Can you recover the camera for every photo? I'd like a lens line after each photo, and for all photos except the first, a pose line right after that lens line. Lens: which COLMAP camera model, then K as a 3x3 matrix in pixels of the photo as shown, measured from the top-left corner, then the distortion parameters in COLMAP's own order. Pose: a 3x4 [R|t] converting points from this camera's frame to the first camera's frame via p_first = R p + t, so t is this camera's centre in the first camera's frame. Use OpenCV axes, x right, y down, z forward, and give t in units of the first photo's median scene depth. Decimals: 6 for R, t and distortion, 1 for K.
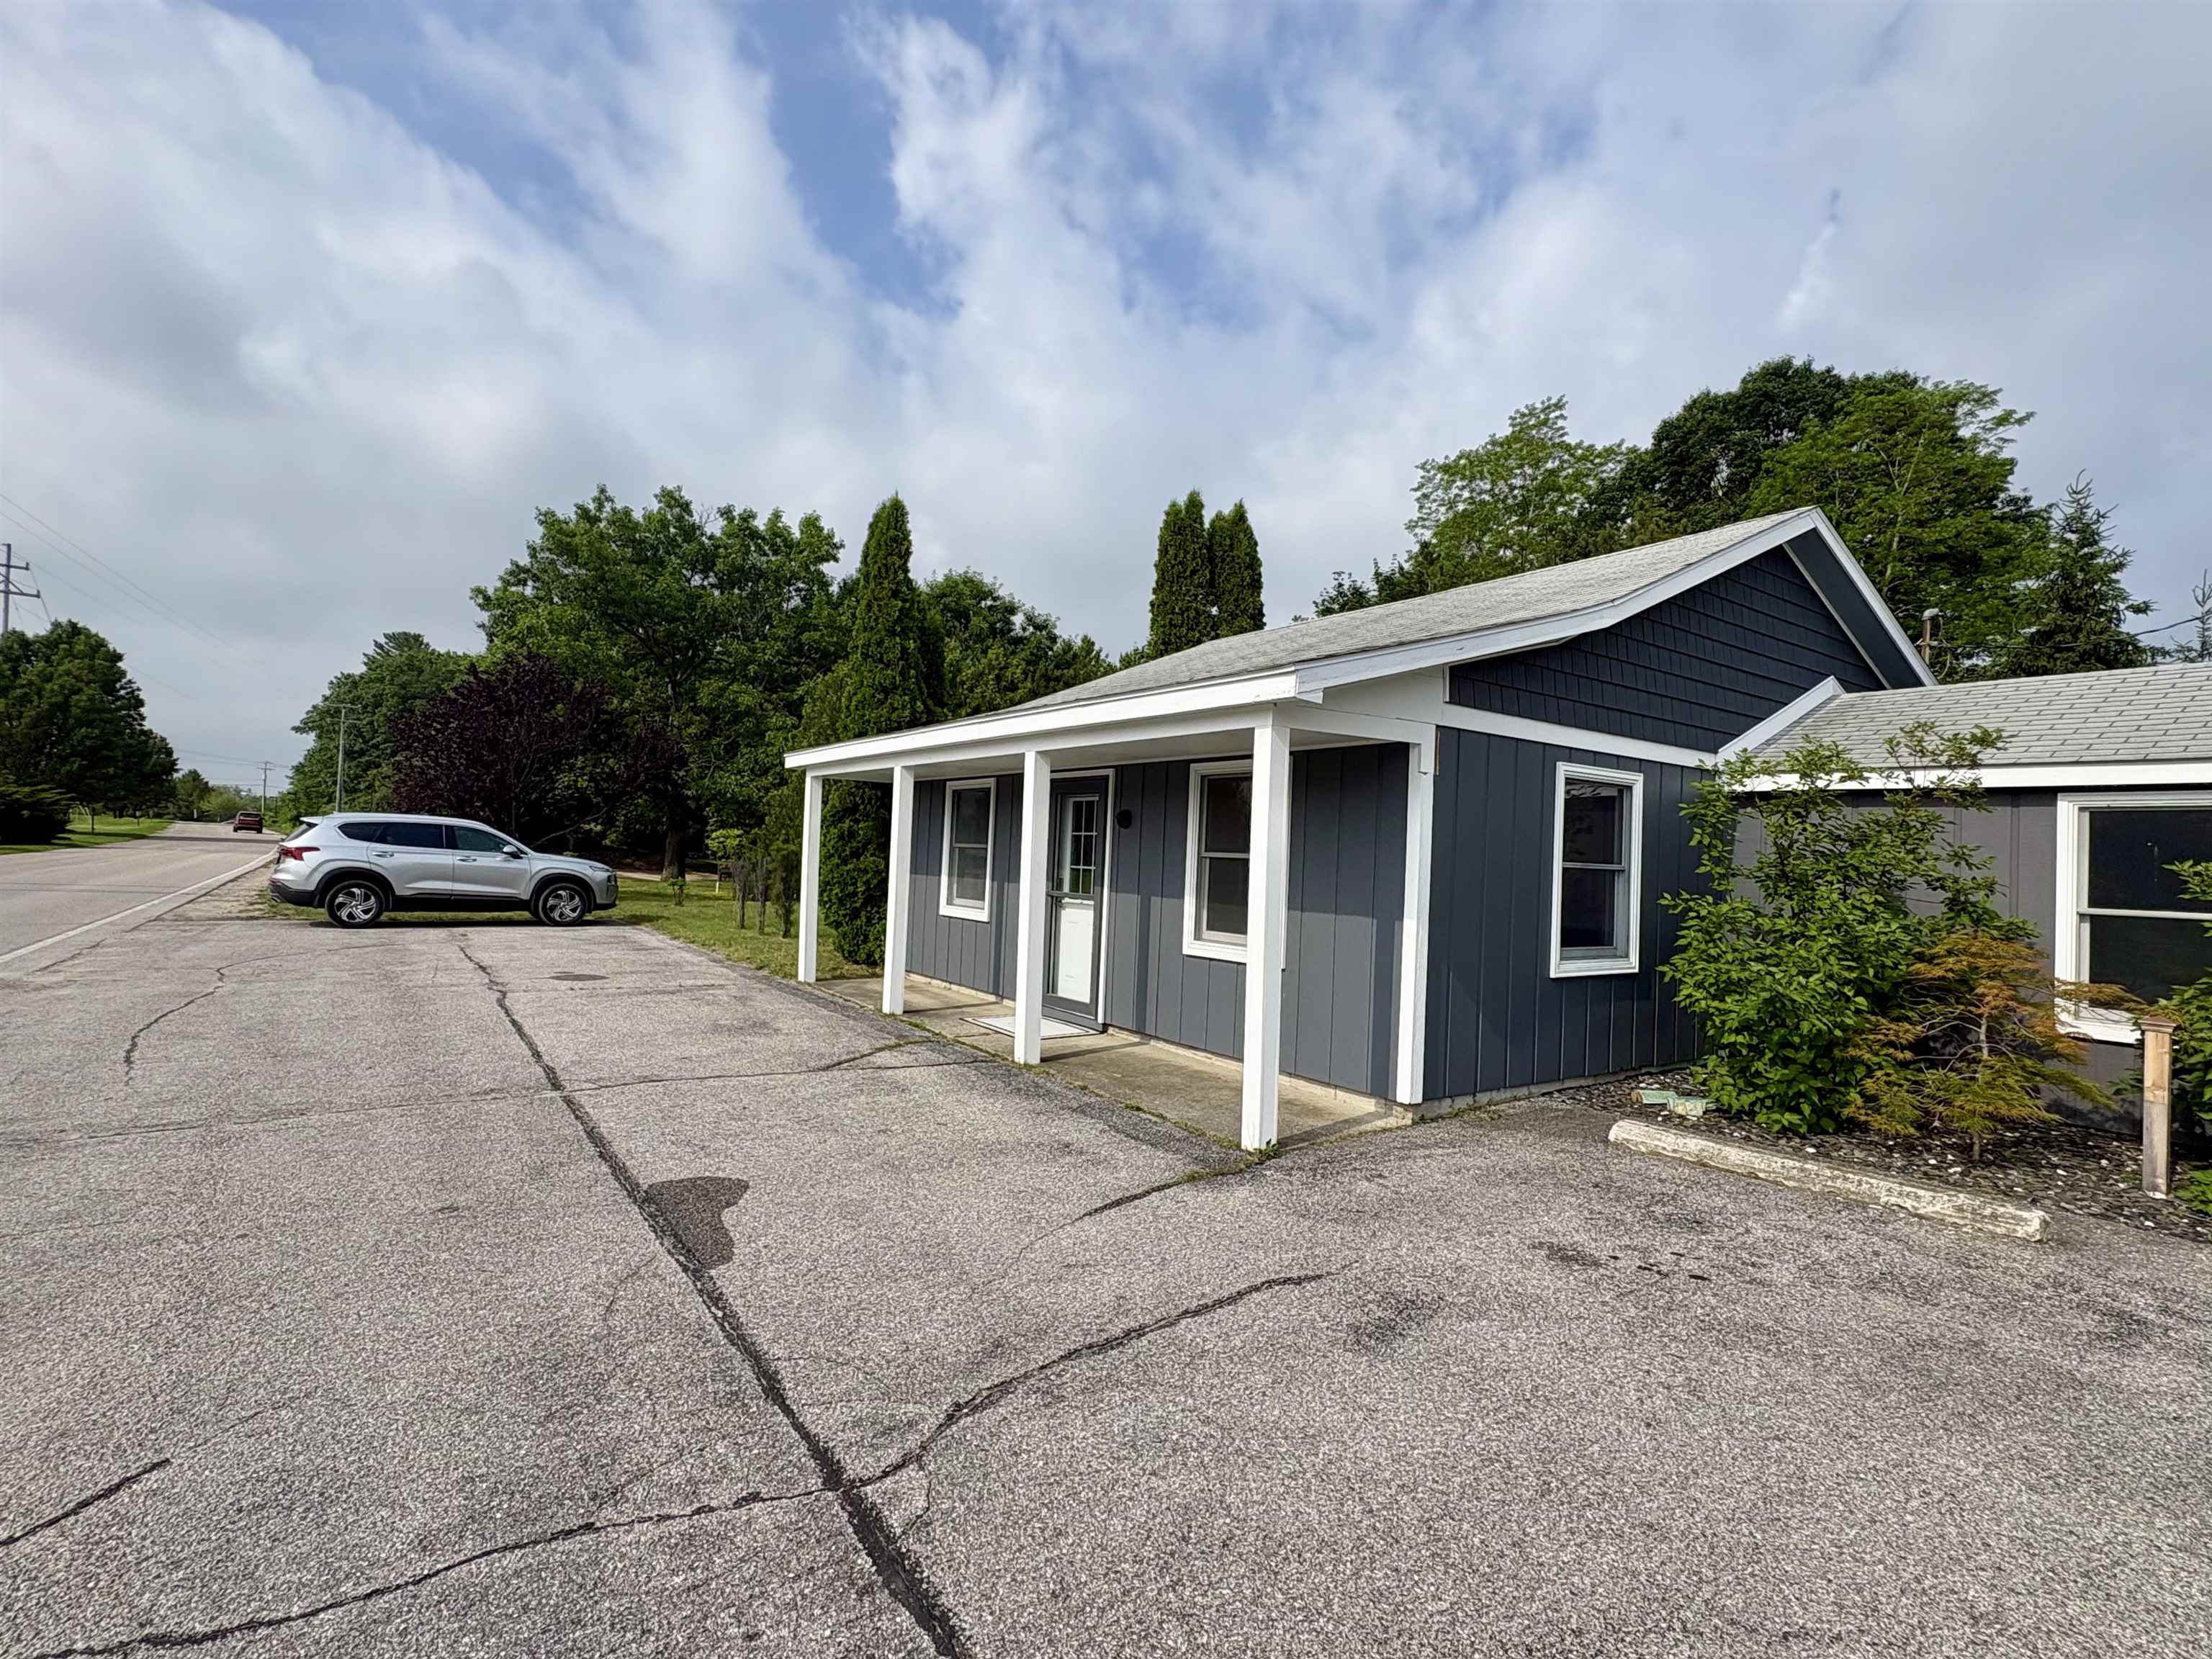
lens RADIAL K [[1033.3, 0, 1106.0], [0, 1033.3, 829.5], [0, 0, 1]] dist [-0.001271, 0.000151]
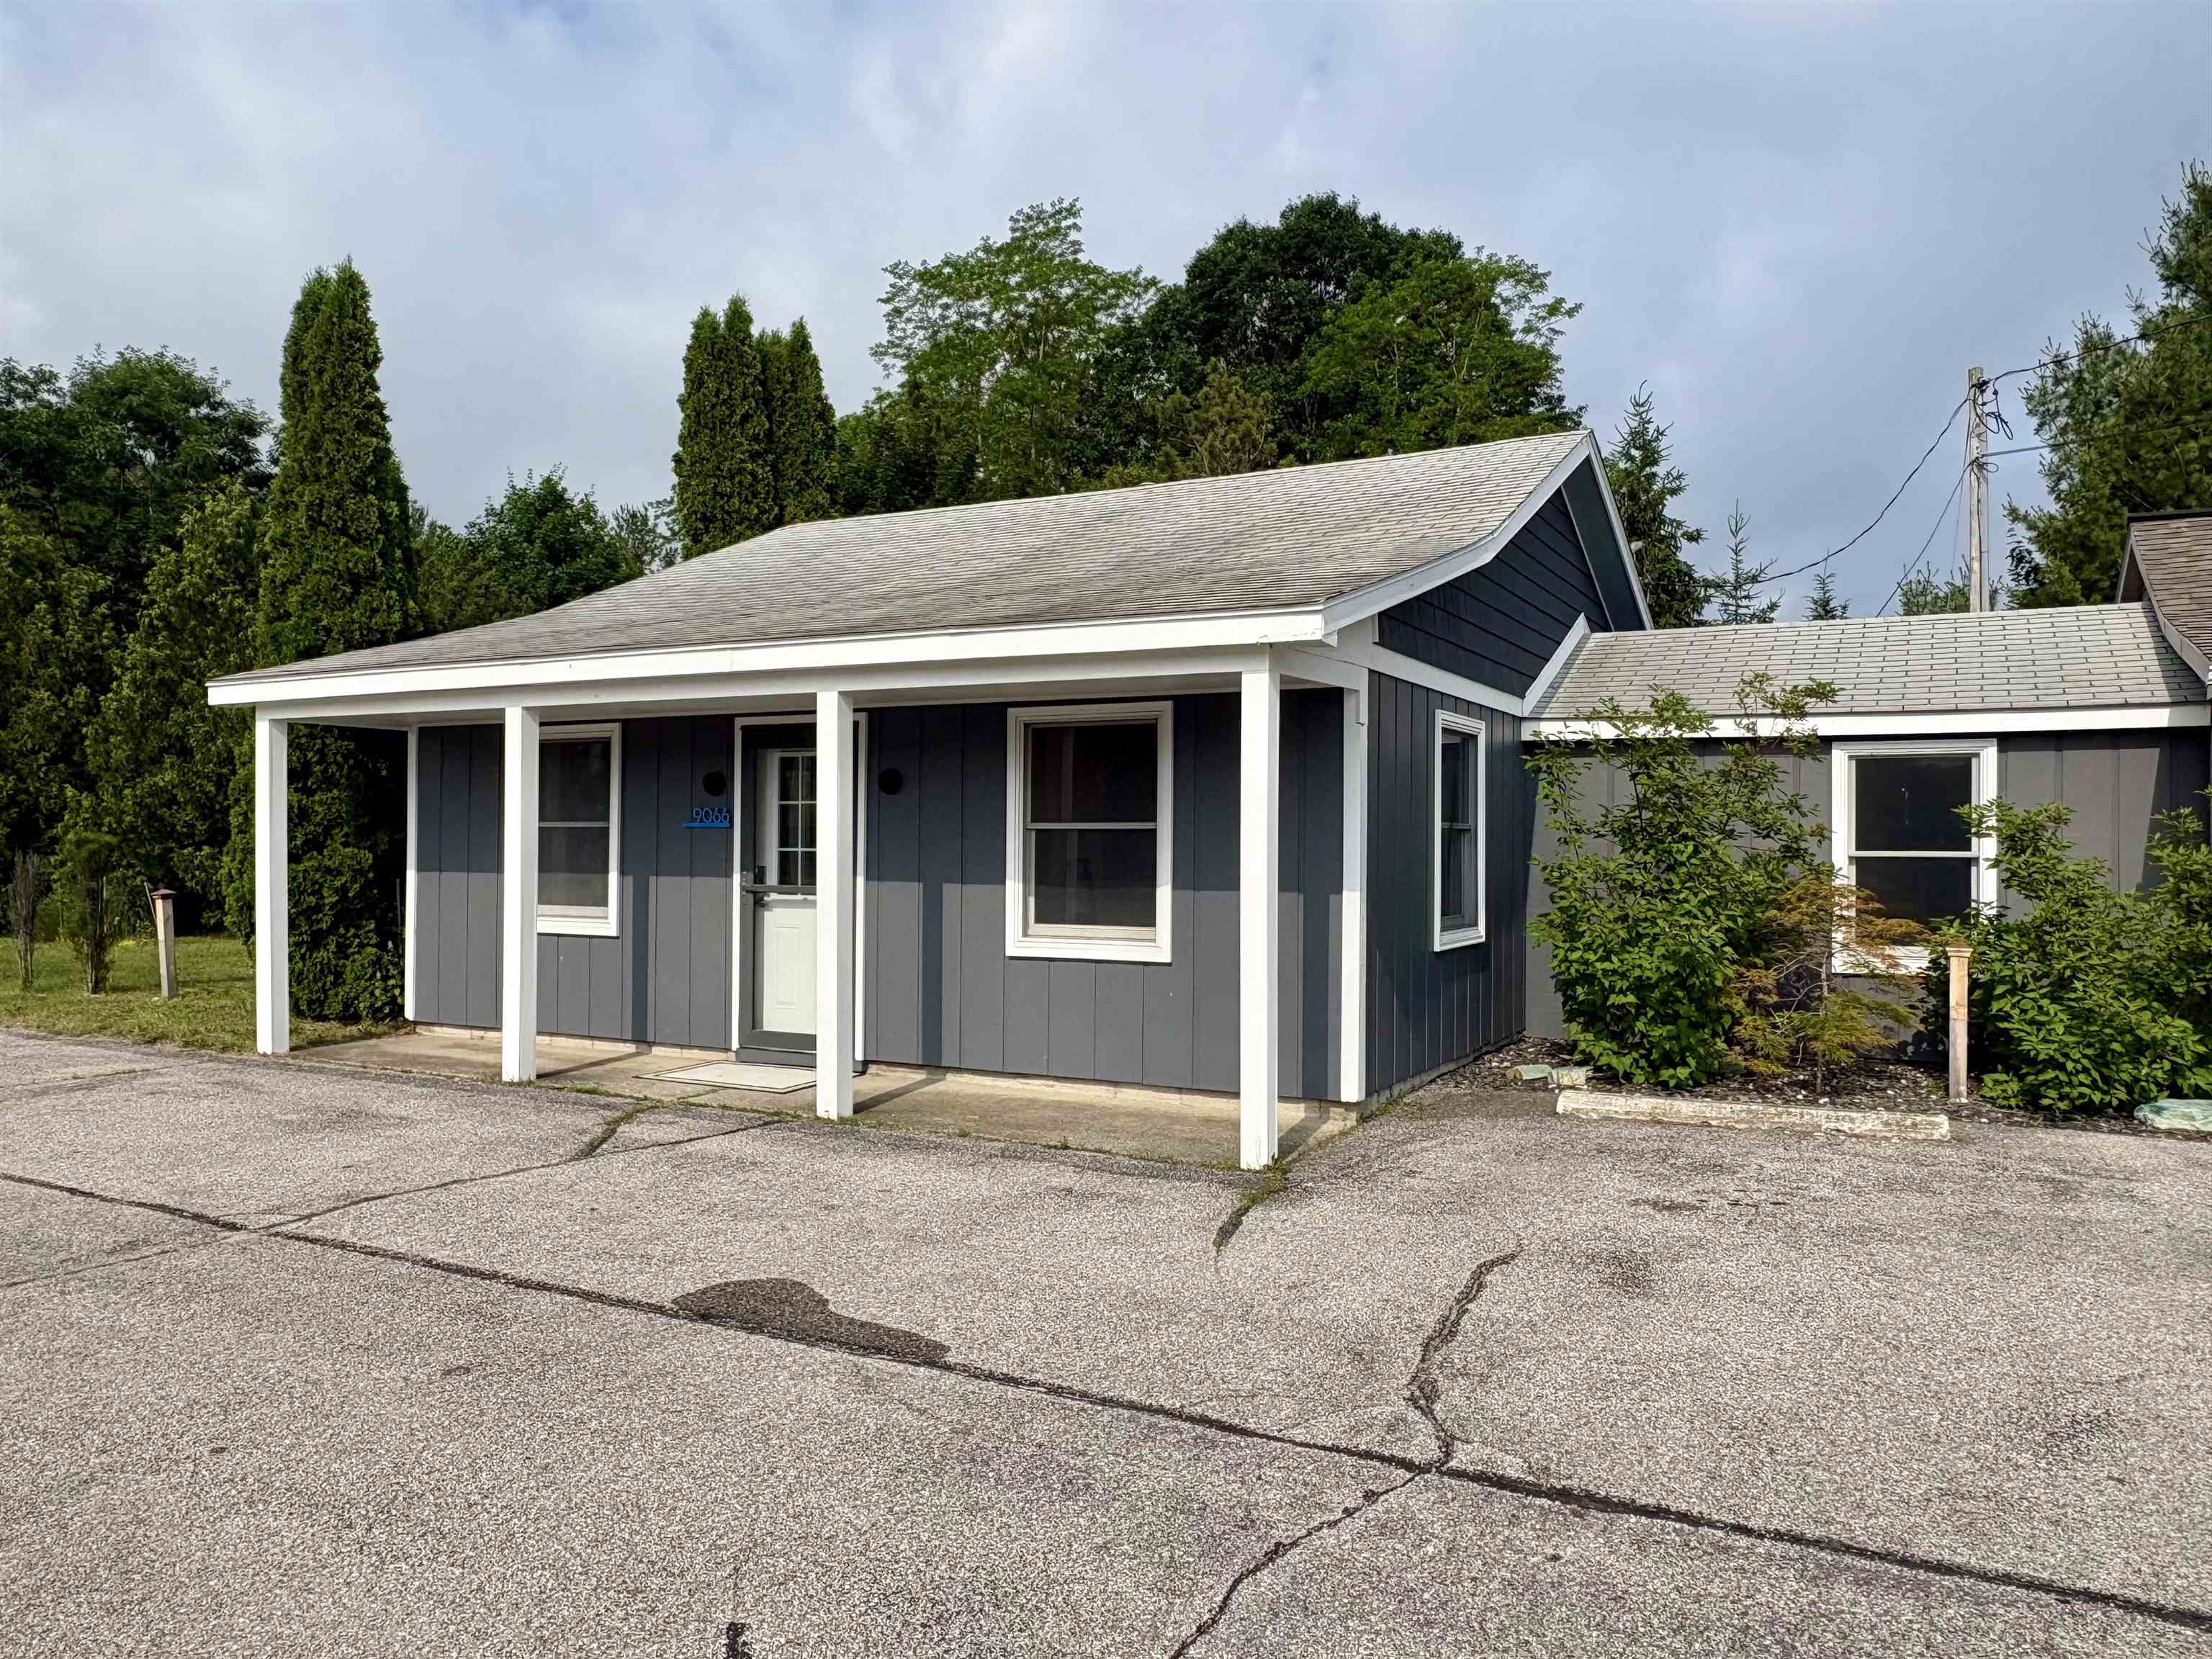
lens RADIAL K [[1539.5, 0, 1090.5], [0, 1539.5, 832.4], [0, 0, 1]] dist [-0.003051, -0.000185]
pose [[0.895990, -0.031884, 0.442928, -0.374231], [0.018801, 0.999248, 0.033897, -0.009257], [-0.443676, -0.022044, 0.895916, -0.051772]]
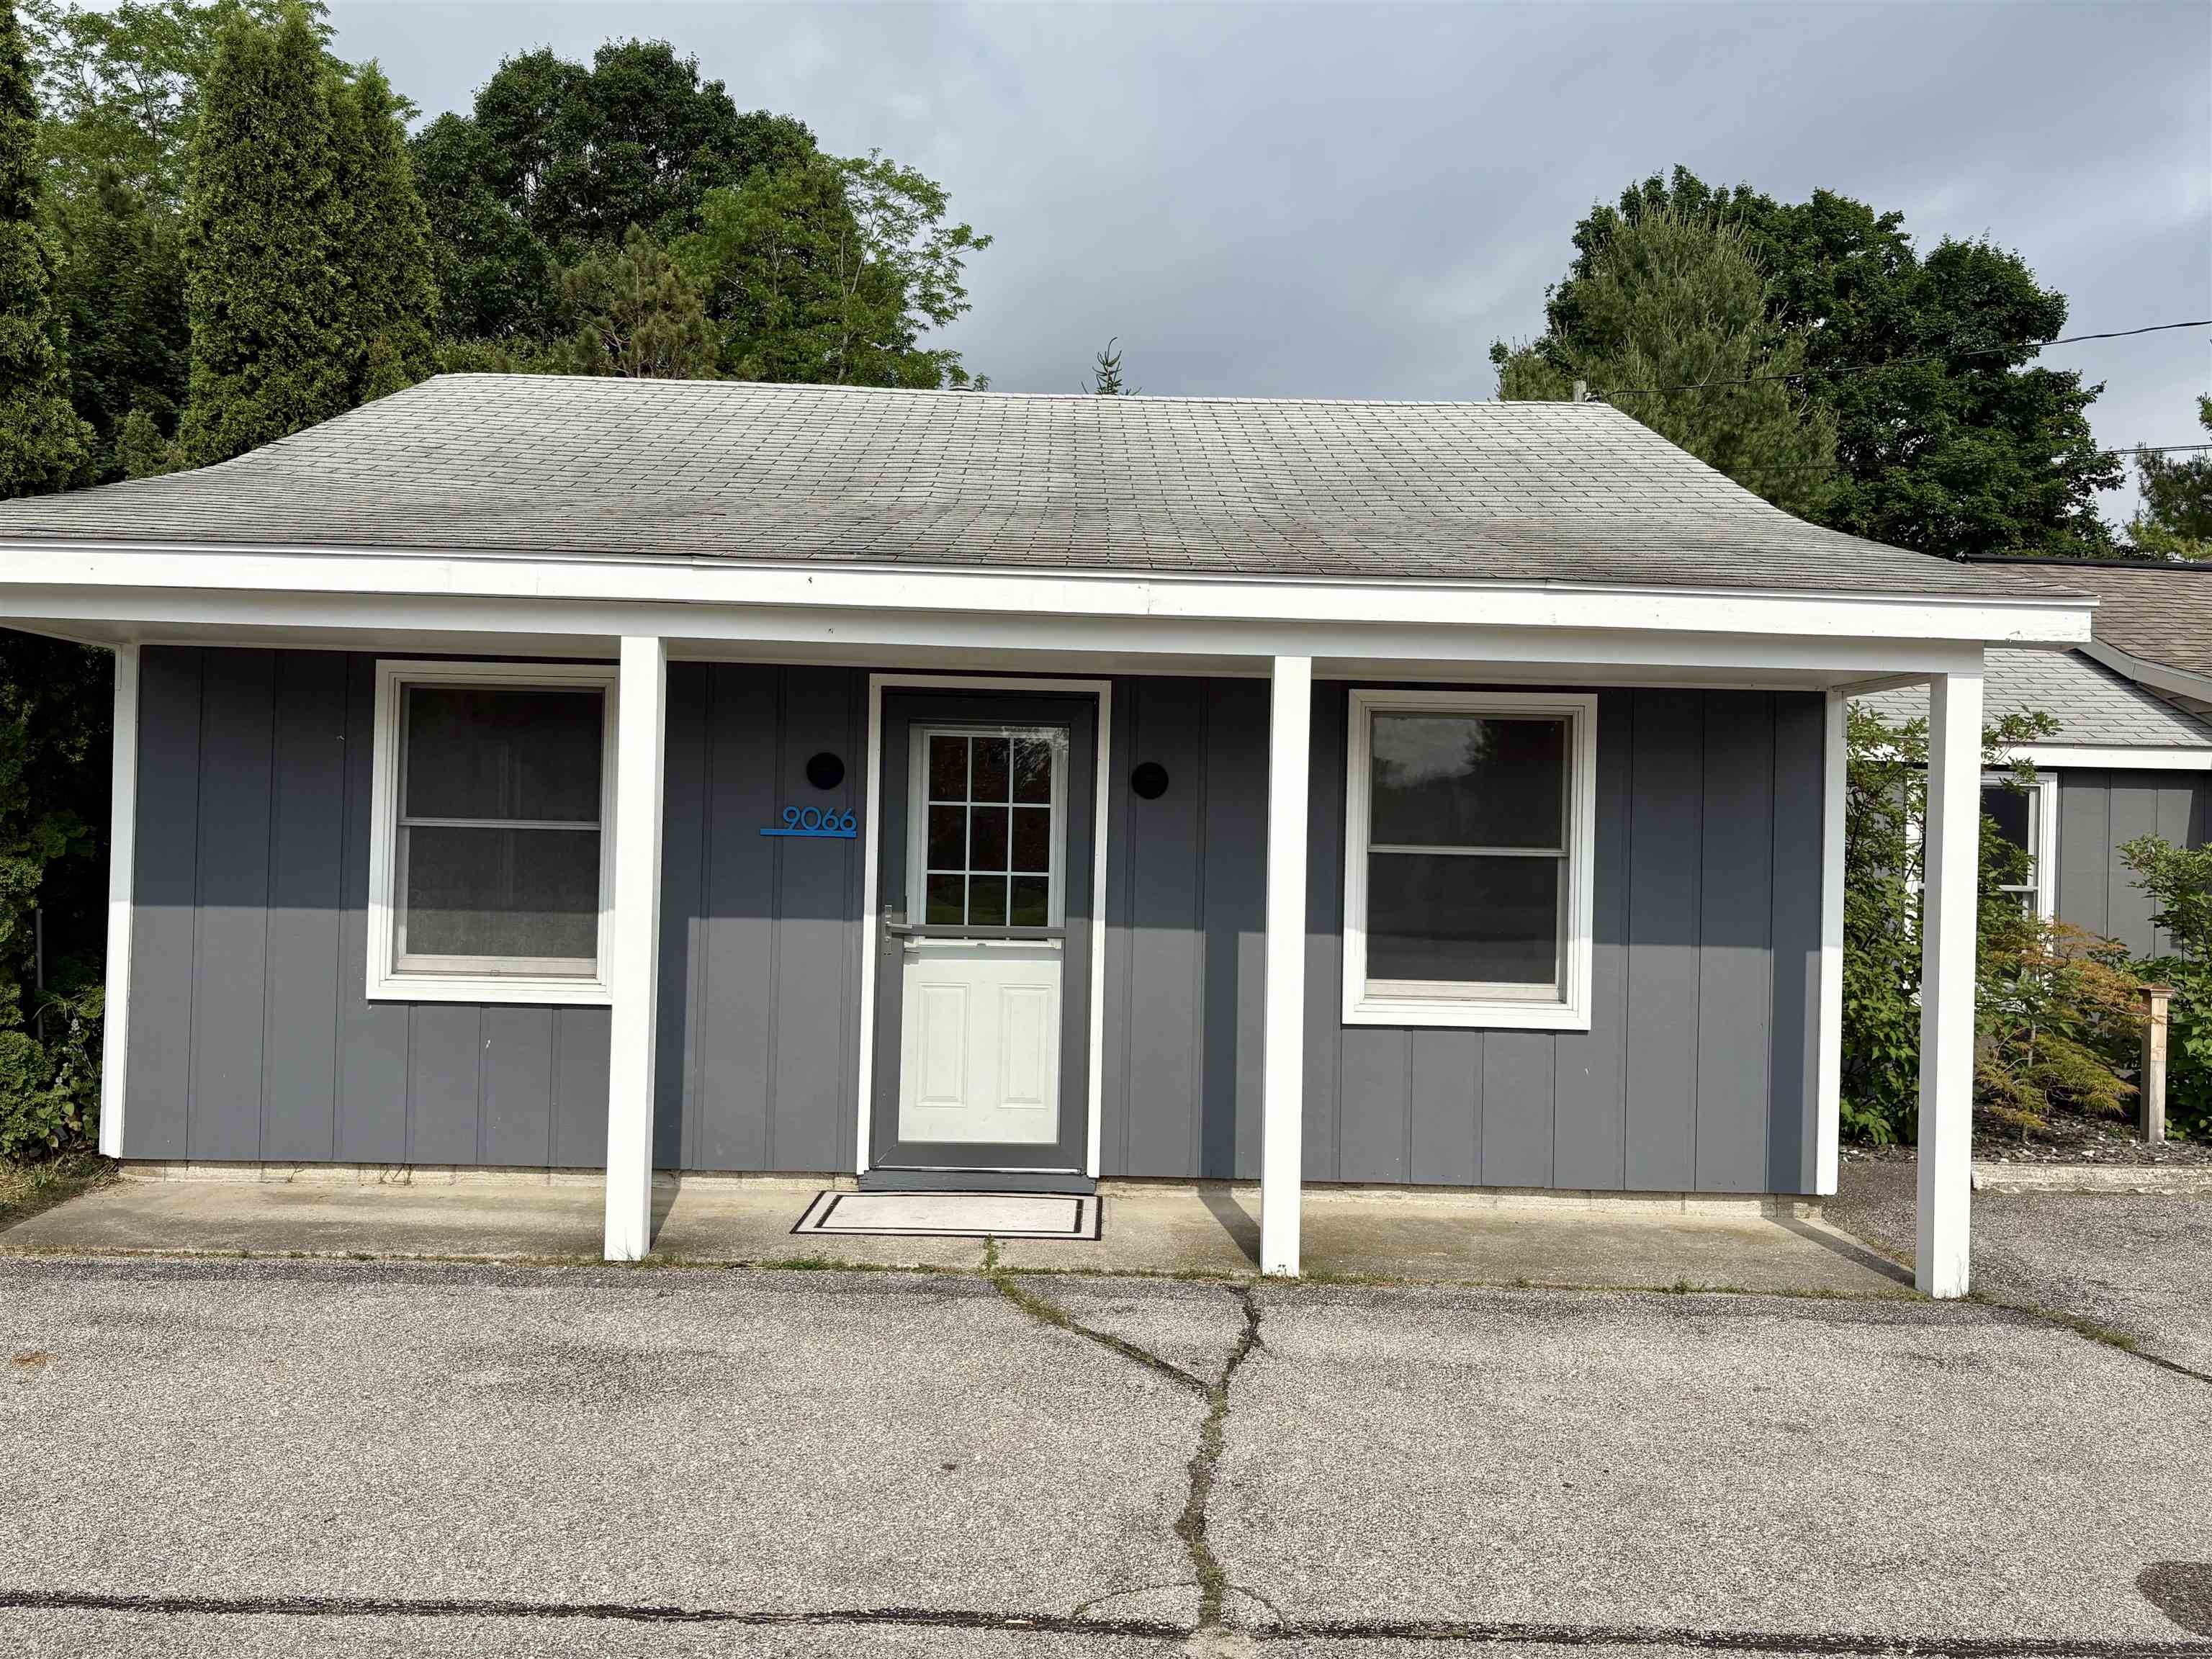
lens RADIAL K [[1778.5, 0, 1106.0], [0, 1778.5, 829.5], [0, 0, 1]] dist [0.012957, 0.006694]
pose [[0.574185, -0.017525, 0.818538, -0.796814], [-0.024215, 0.998970, 0.038374, -0.020878], [-0.818367, -0.041855, 0.573170, 0.554128]]
